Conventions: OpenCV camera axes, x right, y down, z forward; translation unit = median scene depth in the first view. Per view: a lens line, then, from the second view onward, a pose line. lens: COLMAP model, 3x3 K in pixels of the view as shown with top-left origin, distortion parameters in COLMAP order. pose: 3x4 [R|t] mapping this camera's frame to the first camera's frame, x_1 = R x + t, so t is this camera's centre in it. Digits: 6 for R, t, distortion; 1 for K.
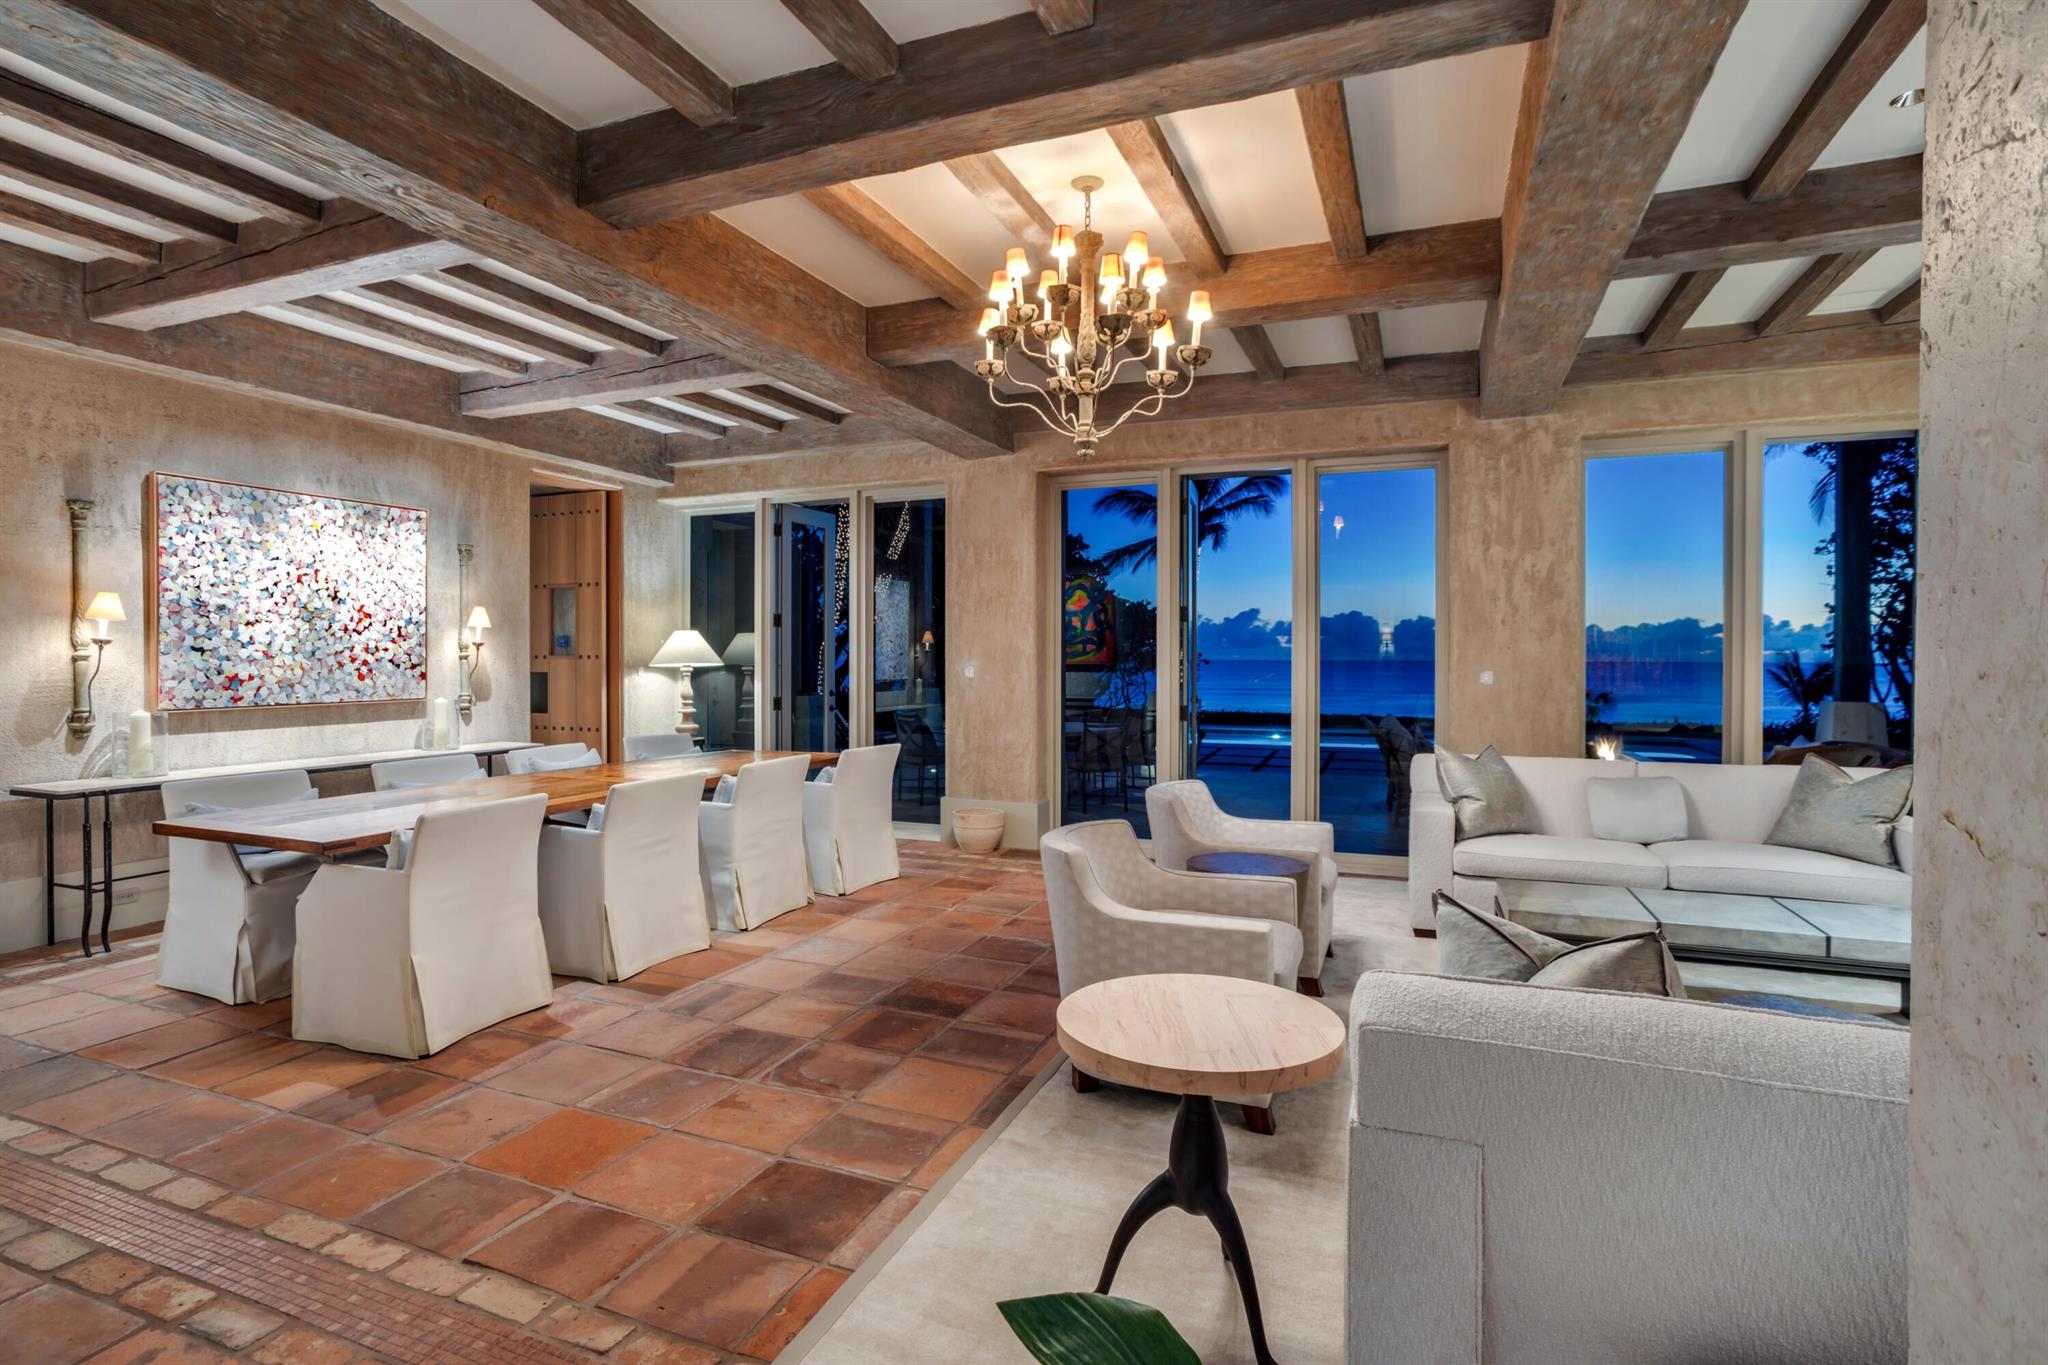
lens RADIAL K [[1003.2, 0, 1028.8], [0, 1003.2, 673.5], [0, 0, 1]] dist [-0.015639, 0.006445]
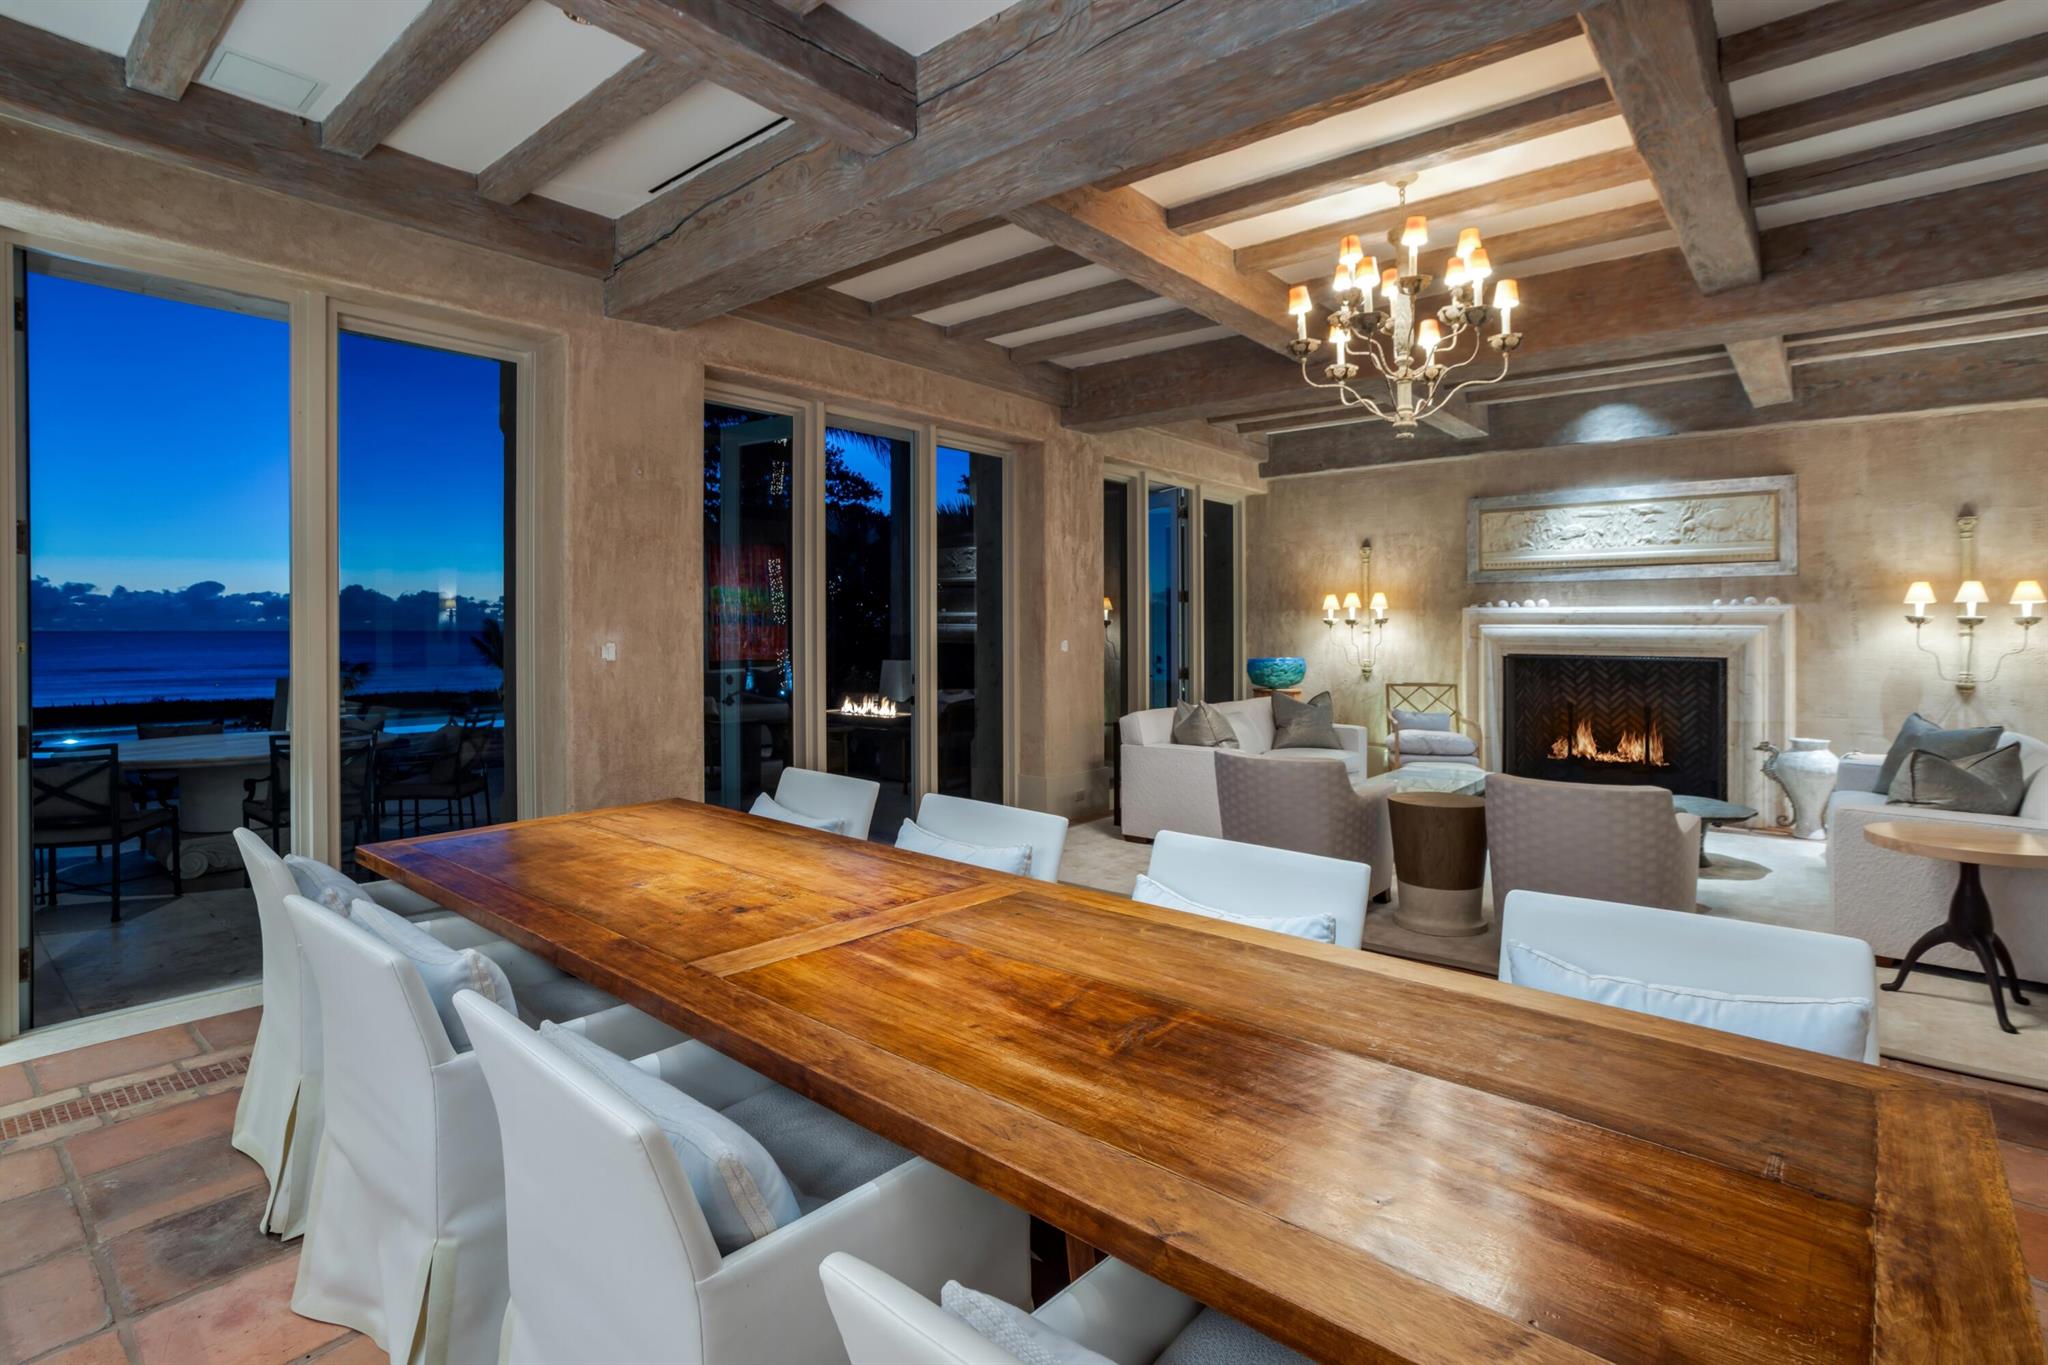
lens RADIAL K [[1003.2, 0, 976.3], [0, 1003.2, 634.1], [0, 0, 1]] dist [-0.015639, 0.006445]
pose [[0.344031, -0.005875, 0.938940, -0.912090], [0.012774, 0.999917, 0.001576, -0.017211], [-0.938871, 0.011452, 0.344078, 0.908095]]
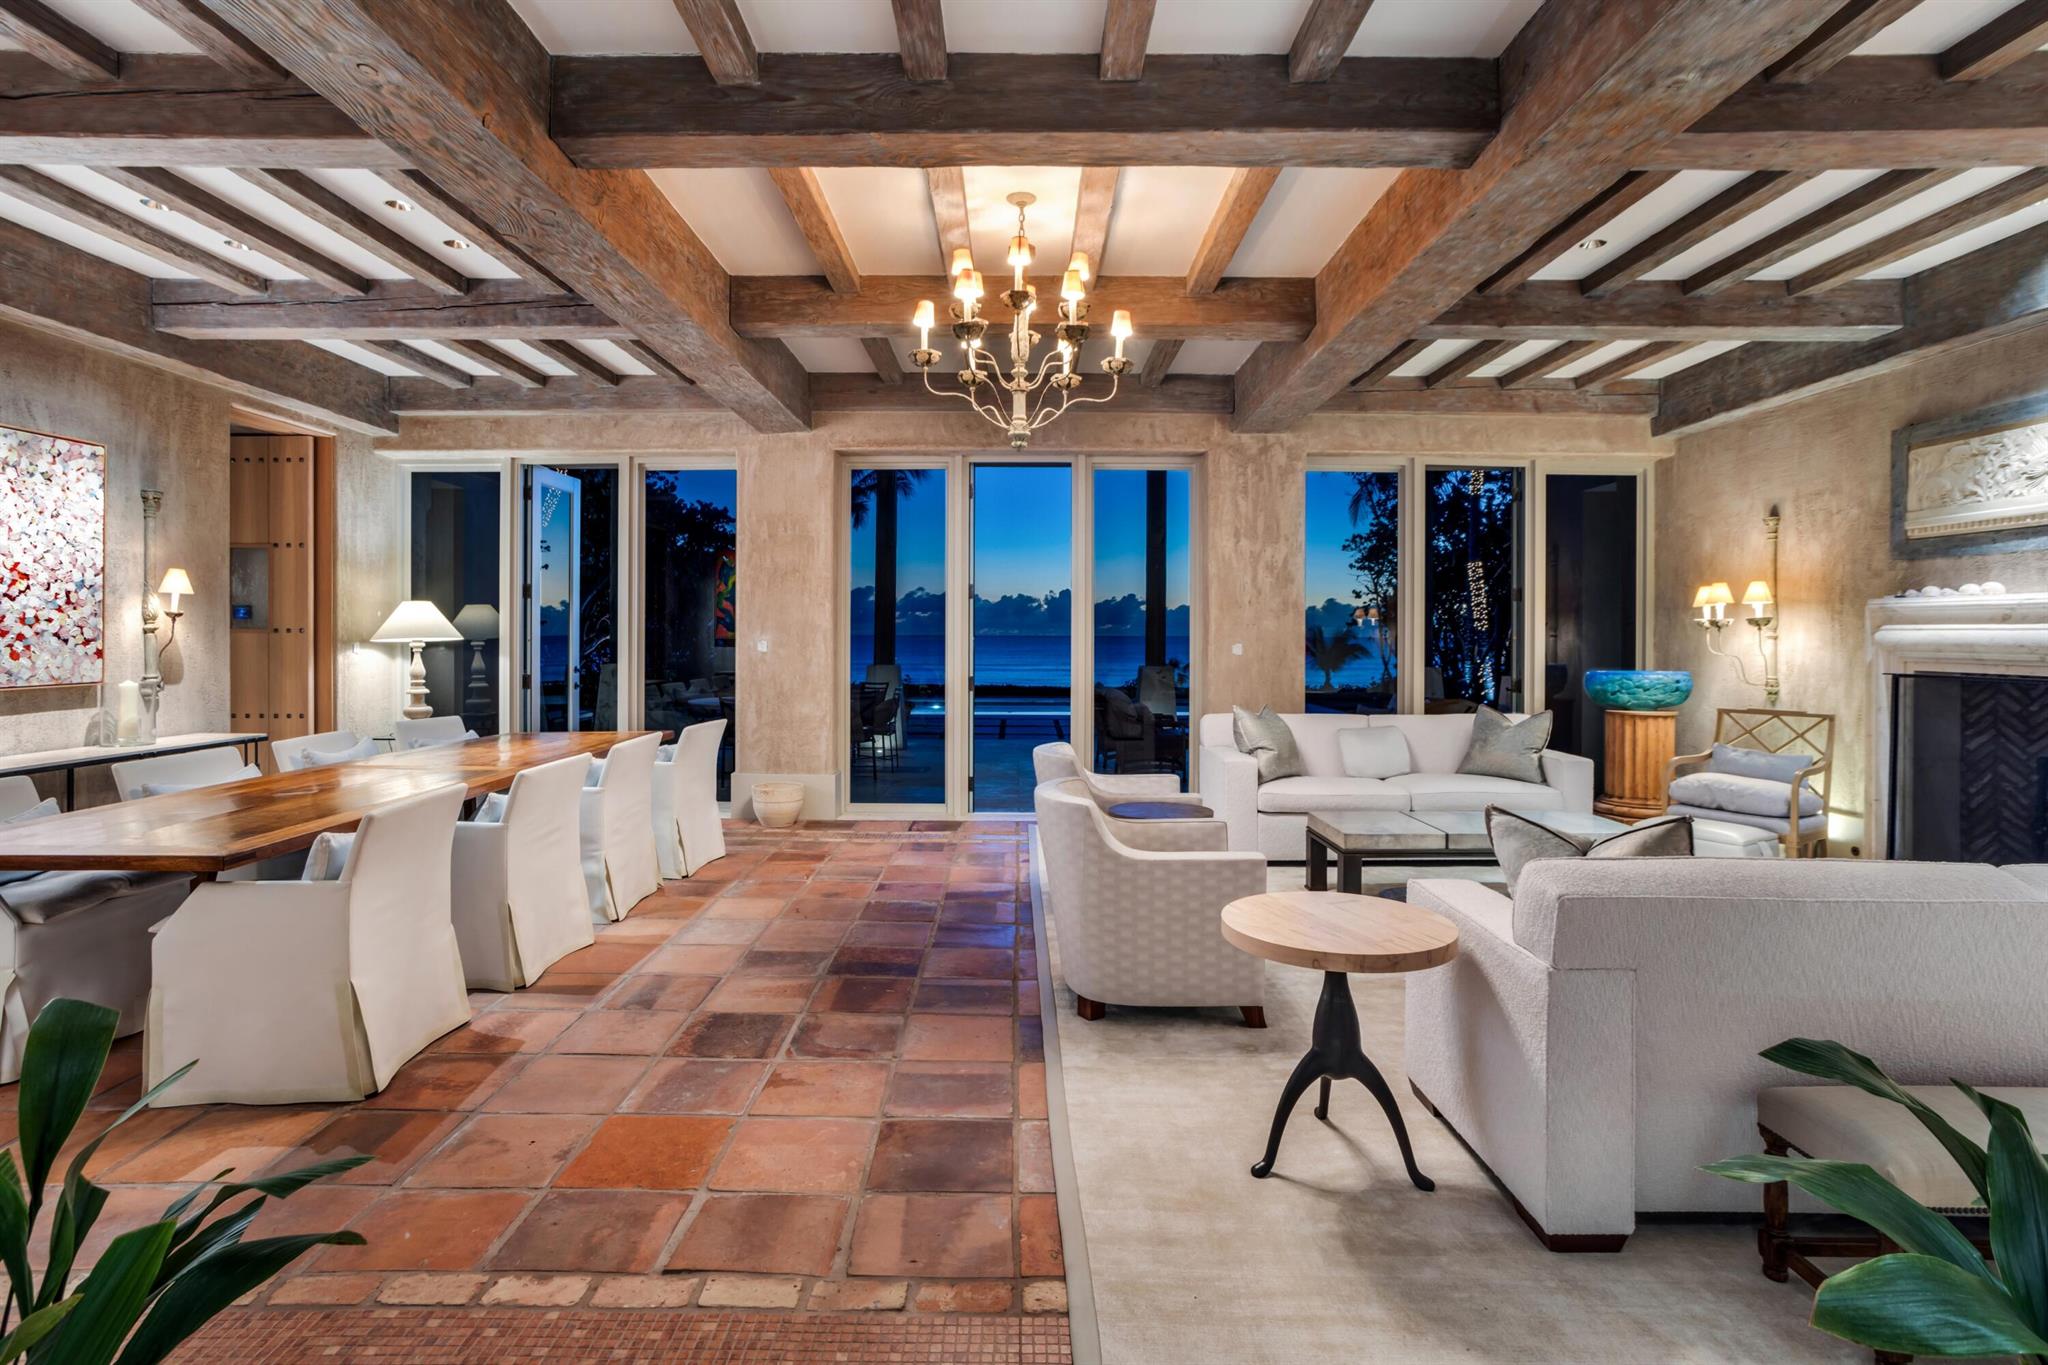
lens RADIAL K [[961.0, 0, 1069.8], [0, 961.0, 641.5], [0, 0, 1]] dist [-0.012546, 0.010488]
pose [[0.928613, -0.002259, 0.371042, -0.206437], [0.004763, 0.999972, -0.005835, 0.001099], [-0.371018, 0.007185, 0.928598, 0.006257]]
